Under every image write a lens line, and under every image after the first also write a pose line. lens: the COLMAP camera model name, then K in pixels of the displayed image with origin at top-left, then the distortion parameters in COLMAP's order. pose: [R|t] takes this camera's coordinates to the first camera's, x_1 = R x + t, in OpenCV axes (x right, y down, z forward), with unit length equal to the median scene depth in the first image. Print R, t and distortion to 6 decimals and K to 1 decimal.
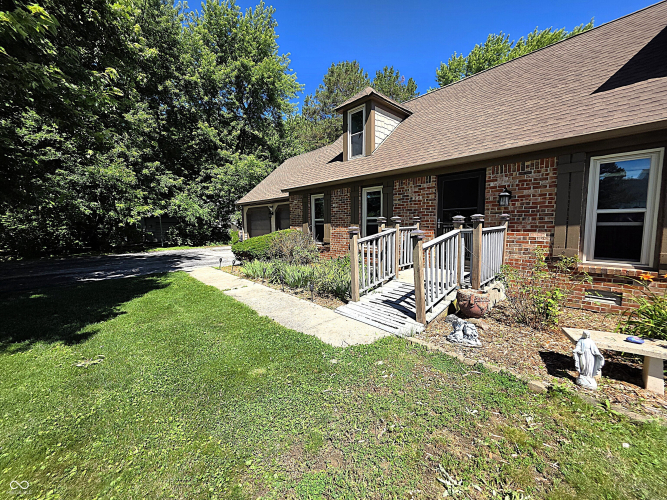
lens RADIAL K [[256.7, 0, 336.8], [0, 256.7, 248.9], [0, 0, 1]] dist [0.000037, -0.000068]
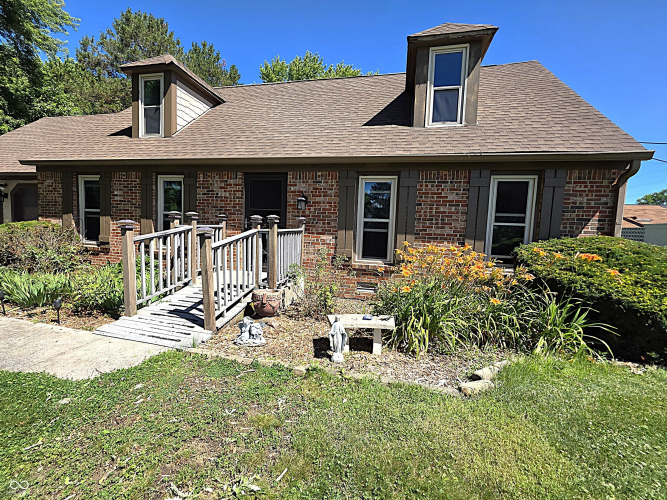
lens RADIAL K [[279.0, 0, 331.6], [0, 279.0, 249.0], [0, 0, 1]] dist [0.000961, 0.000097]
pose [[0.839160, 0.005548, 0.543856, 0.123766], [0.002174, 0.999906, -0.013555, 0.013392], [-0.543880, 0.012558, 0.839069, -0.050727]]
